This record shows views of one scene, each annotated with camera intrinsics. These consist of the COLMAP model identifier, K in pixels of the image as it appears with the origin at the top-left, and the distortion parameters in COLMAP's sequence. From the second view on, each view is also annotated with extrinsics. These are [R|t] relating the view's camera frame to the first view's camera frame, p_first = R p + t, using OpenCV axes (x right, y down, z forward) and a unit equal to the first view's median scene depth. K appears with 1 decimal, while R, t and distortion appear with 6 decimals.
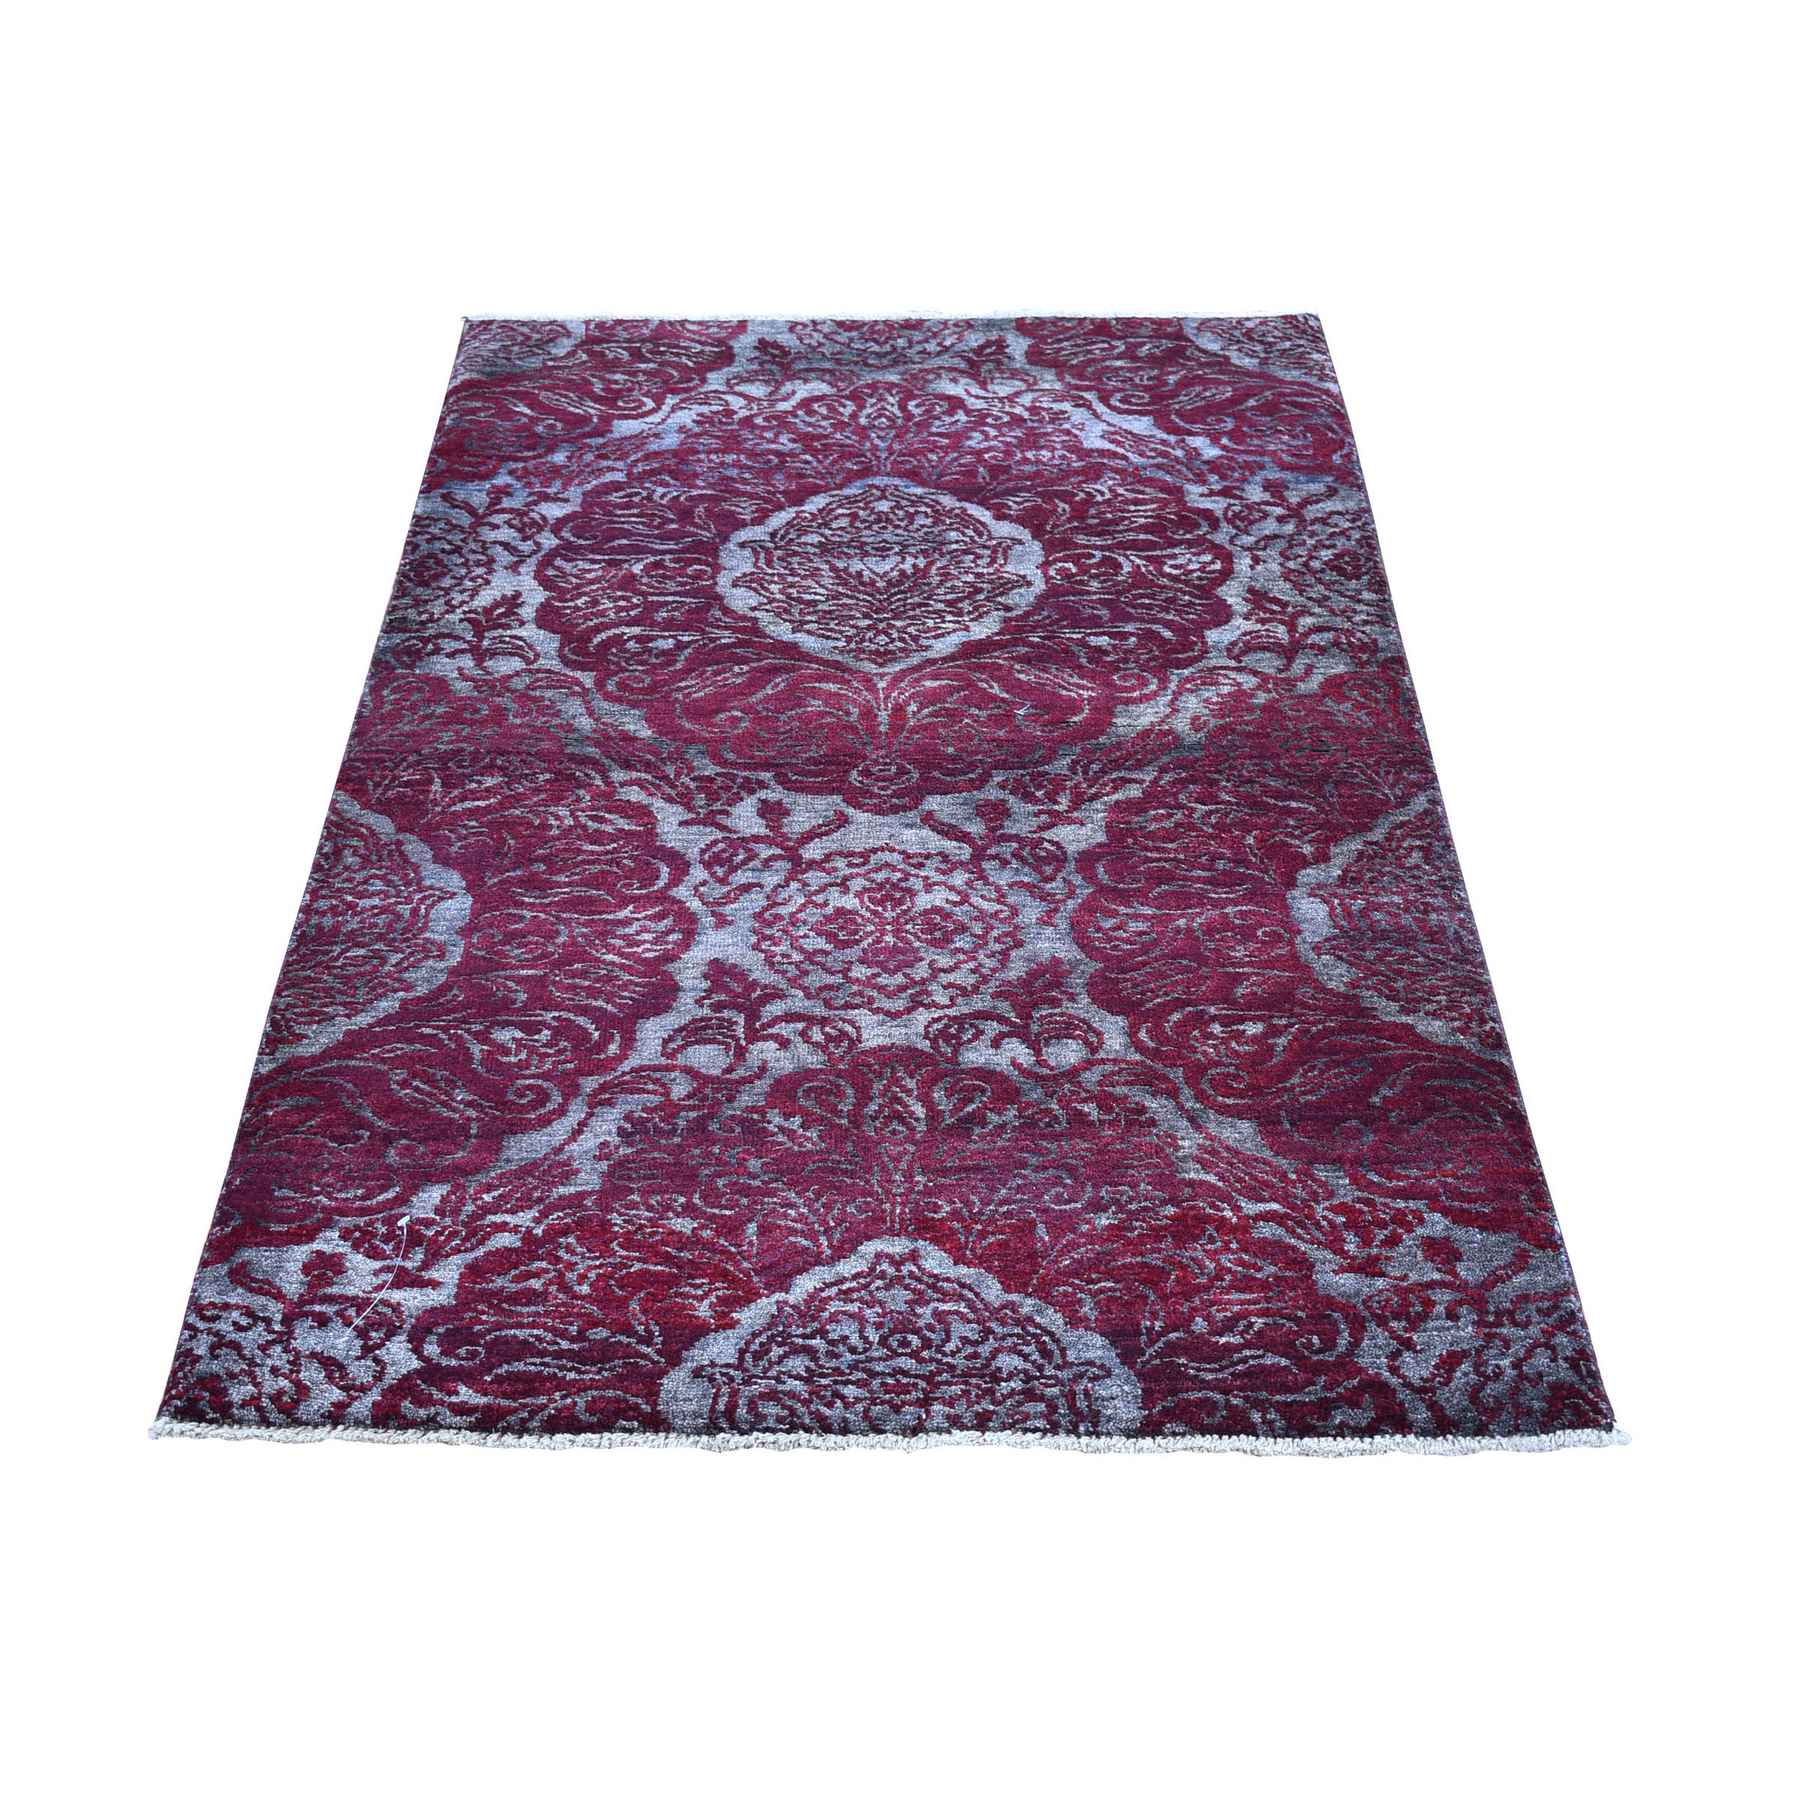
lens RADIAL K [[3661.7, 0, 889.7], [0, 3661.7, 900.0], [0, 0, 1]] dist [0.205212, 0.000000]
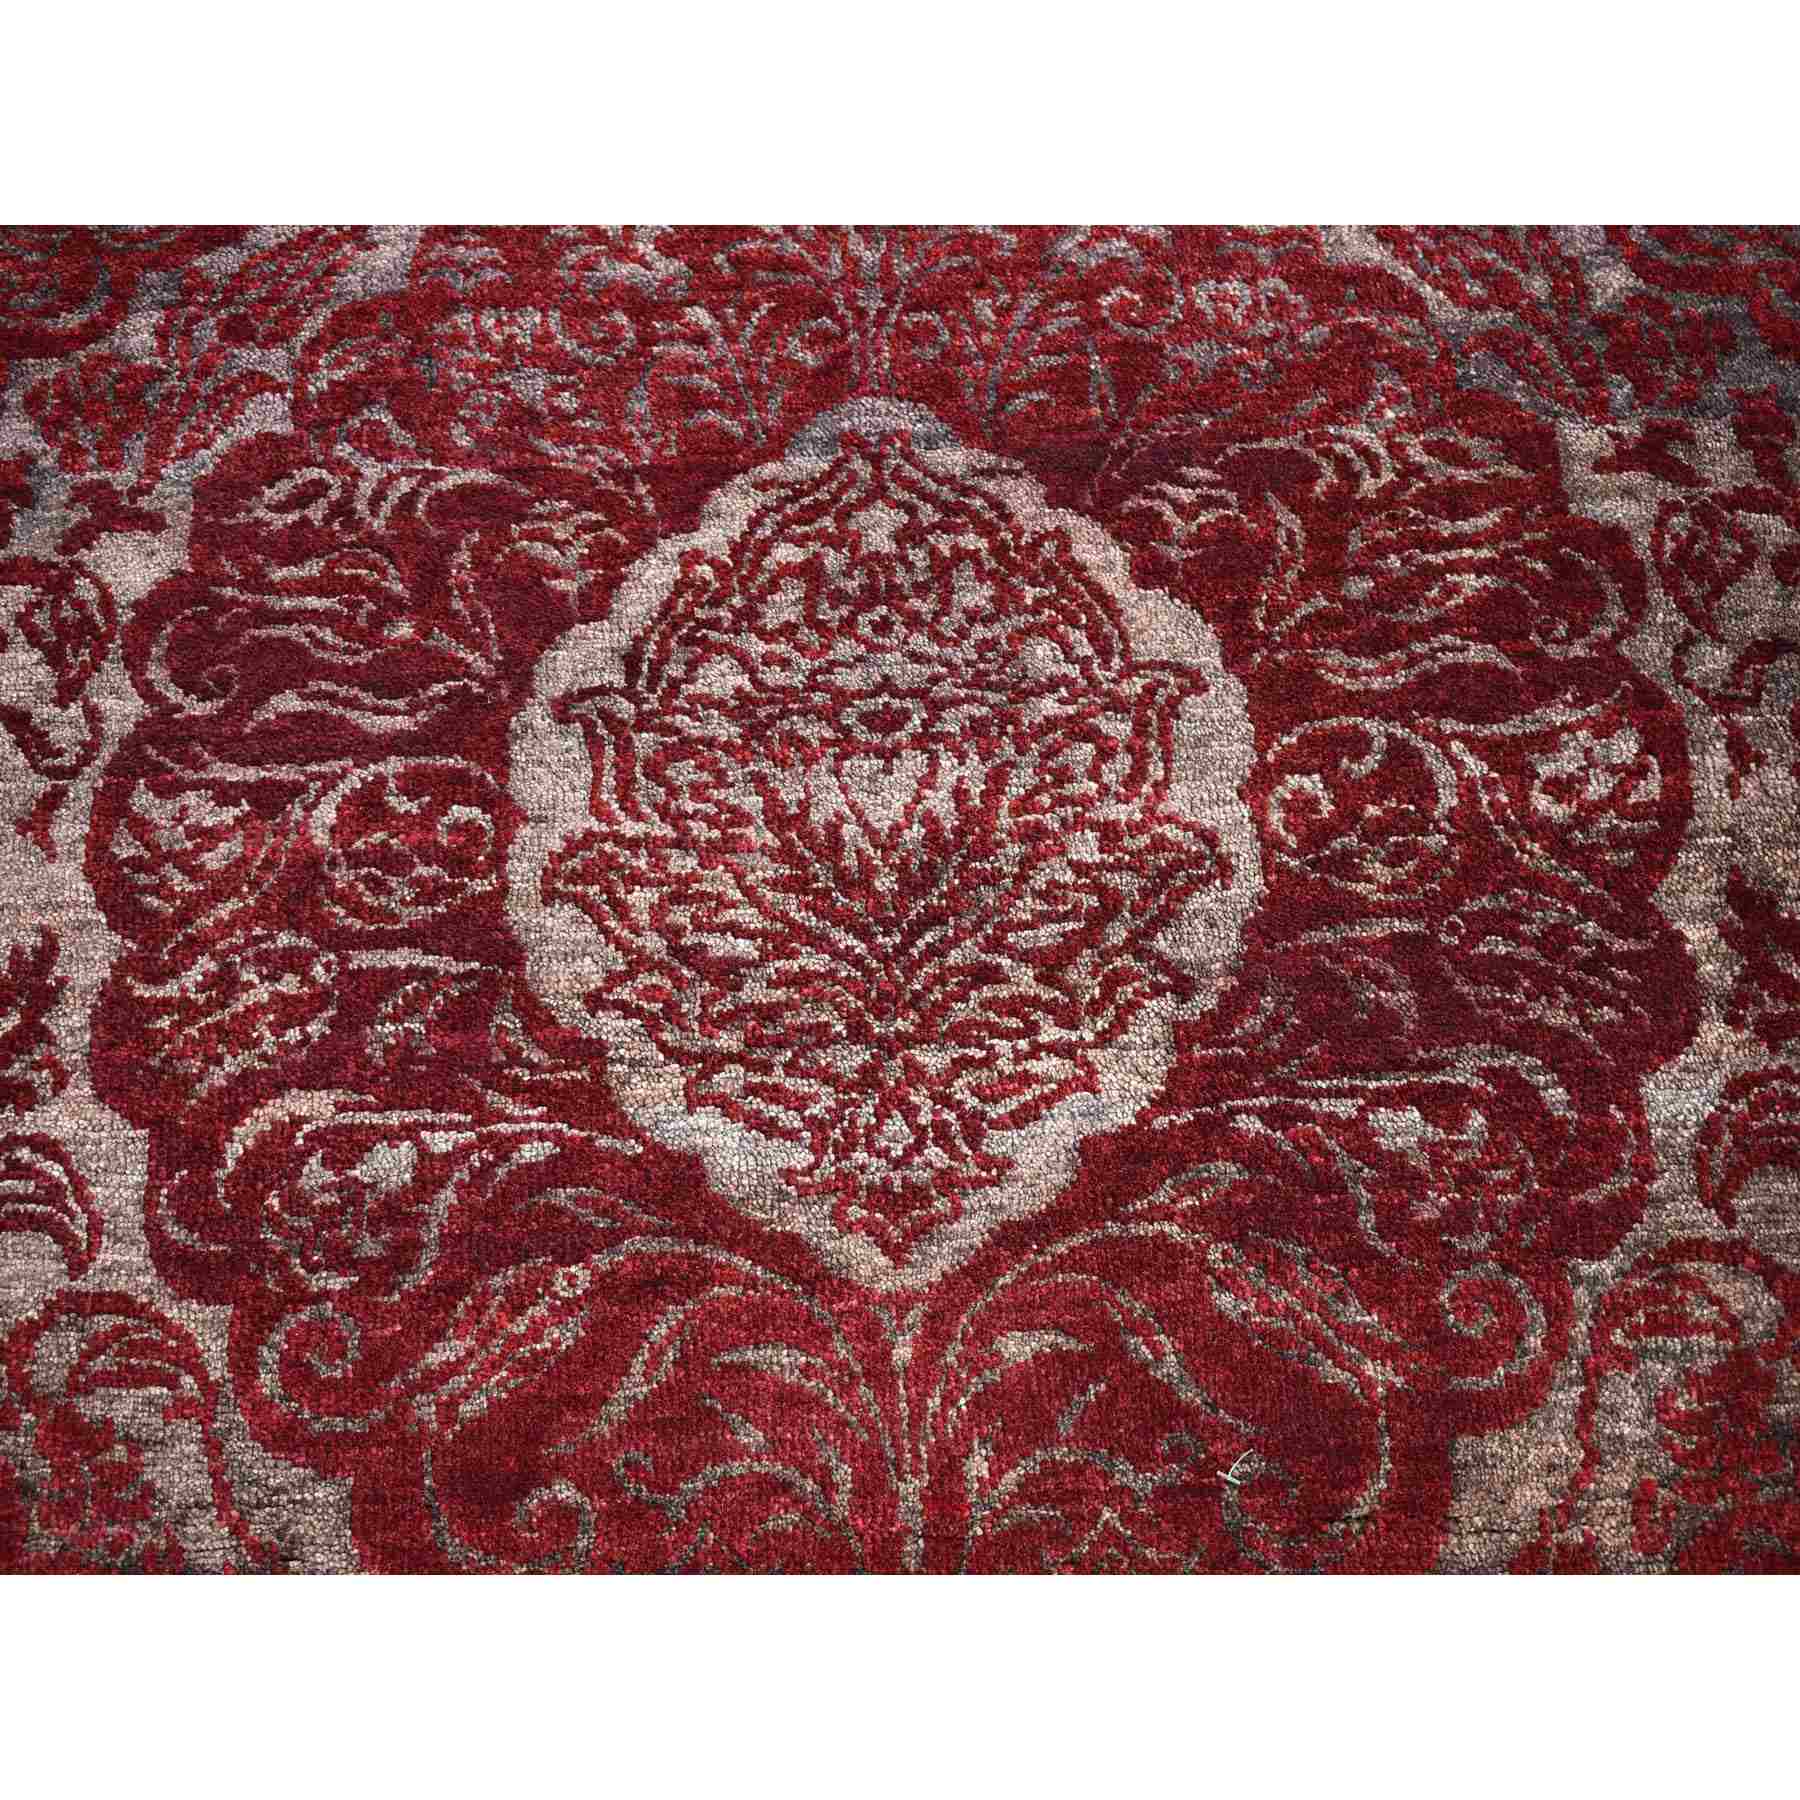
lens RADIAL K [[4752.9, 0, 908.7], [0, 4752.9, 899.7], [0, 0, 1]] dist [0.044788, 0.000000]
pose [[0.999646, -0.024213, 0.011054, -0.005808], [0.017662, 0.914121, 0.405057, -0.307573], [-0.019913, -0.404718, 0.914225, 0.477089]]
